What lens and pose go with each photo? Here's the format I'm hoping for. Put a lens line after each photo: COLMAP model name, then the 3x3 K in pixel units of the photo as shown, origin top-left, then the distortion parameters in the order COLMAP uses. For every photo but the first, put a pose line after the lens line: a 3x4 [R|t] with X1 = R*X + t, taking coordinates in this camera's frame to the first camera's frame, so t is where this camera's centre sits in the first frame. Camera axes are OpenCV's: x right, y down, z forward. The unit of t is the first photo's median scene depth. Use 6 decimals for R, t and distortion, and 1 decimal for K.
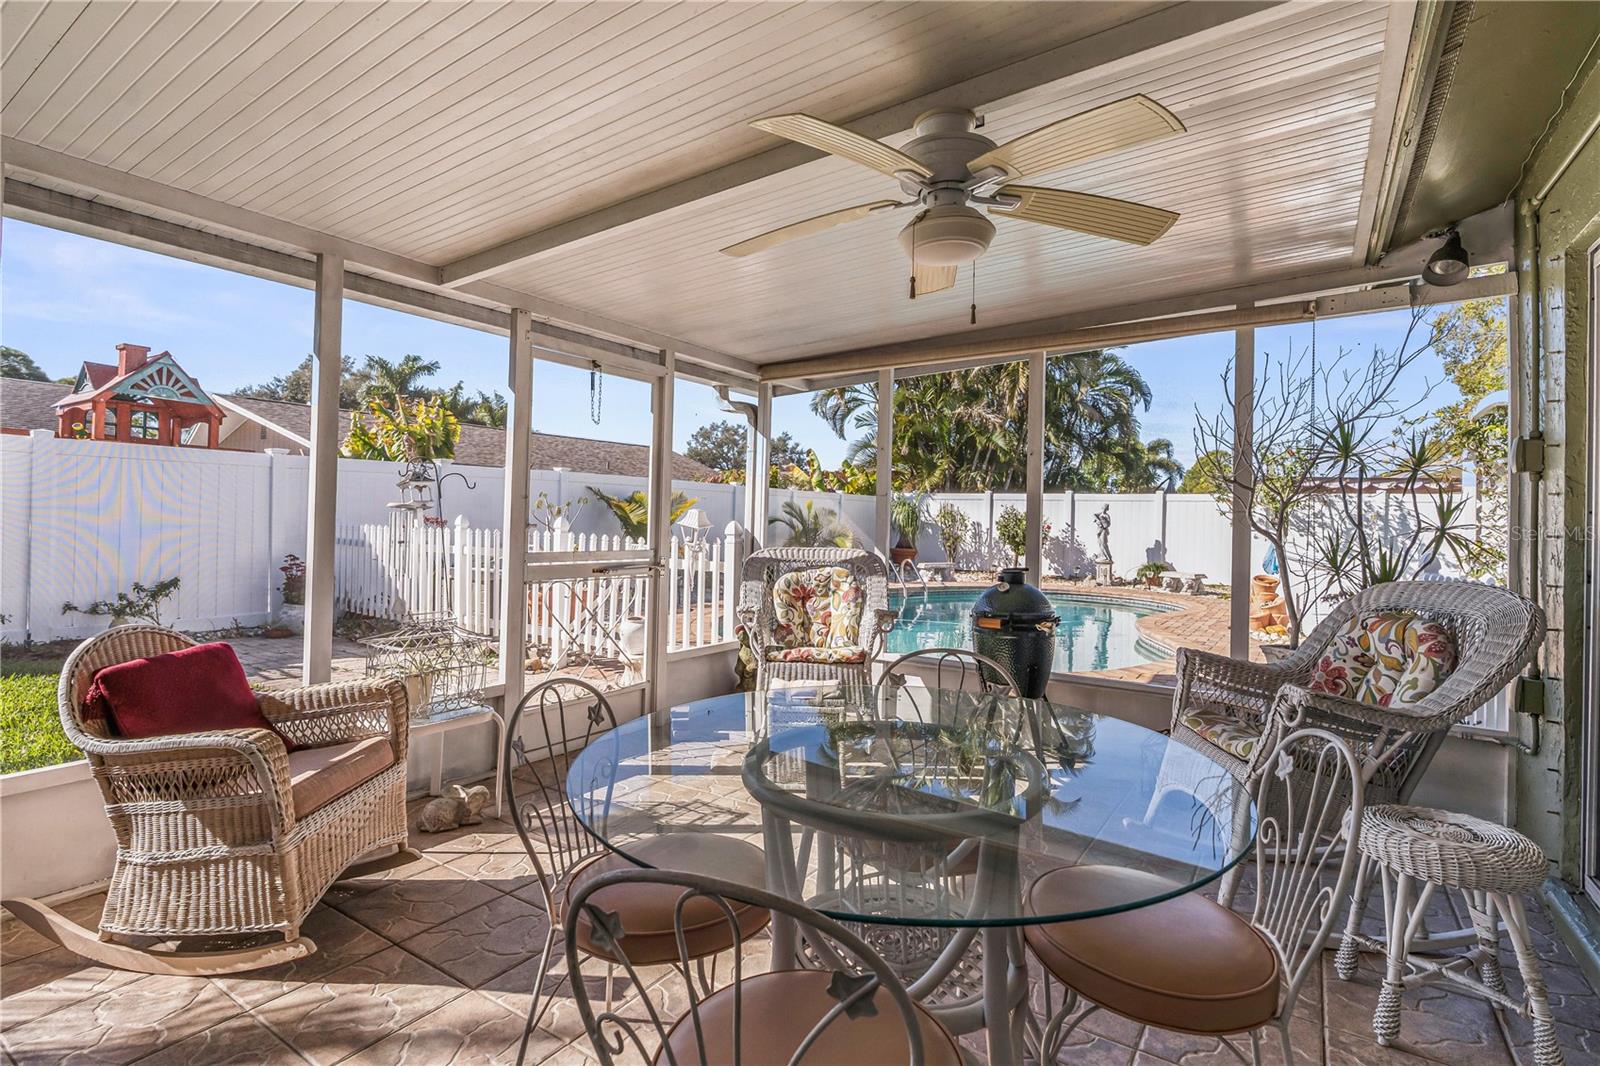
lens RADIAL K [[719.1, 0, 796.9], [0, 719.1, 516.1], [0, 0, 1]] dist [-0.000212, 0.000241]
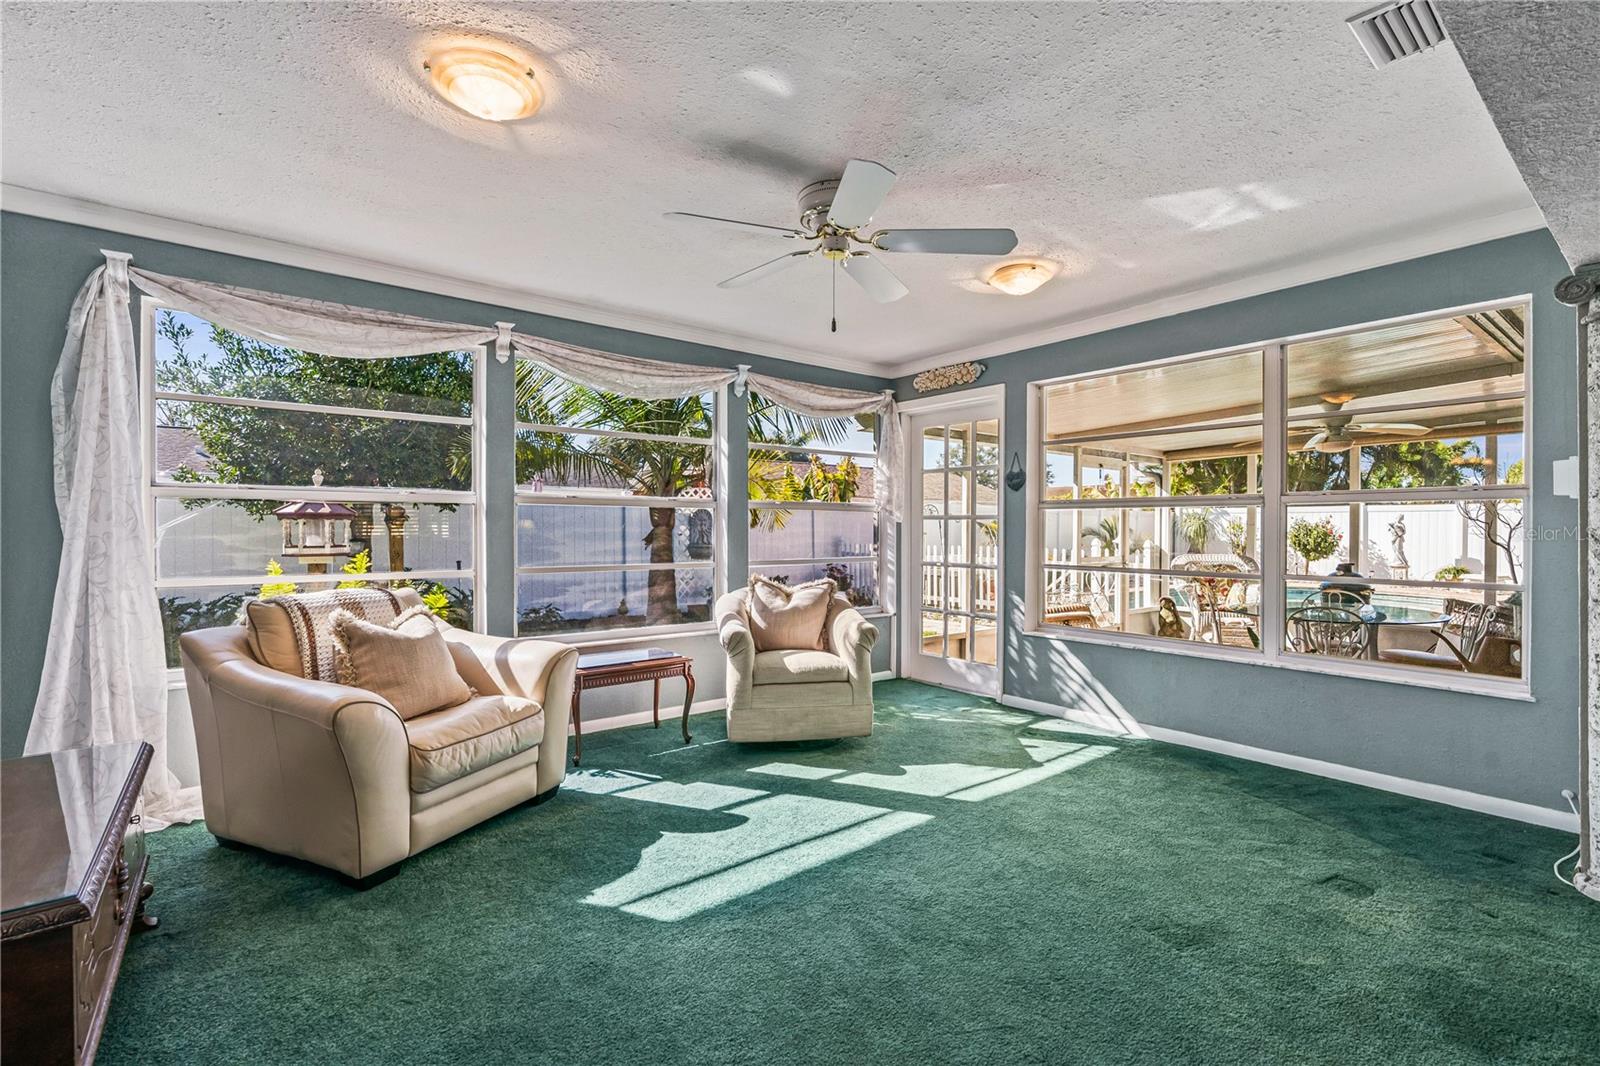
lens RADIAL K [[719.1, 0, 797.2], [0, 719.1, 537.8], [0, 0, 1]] dist [-0.000212, 0.000241]
pose [[0.957969, -0.020082, -0.286170, -0.153495], [0.023549, 0.999685, 0.008678, -0.012569], [0.285905, -0.015053, 0.958140, -0.348100]]
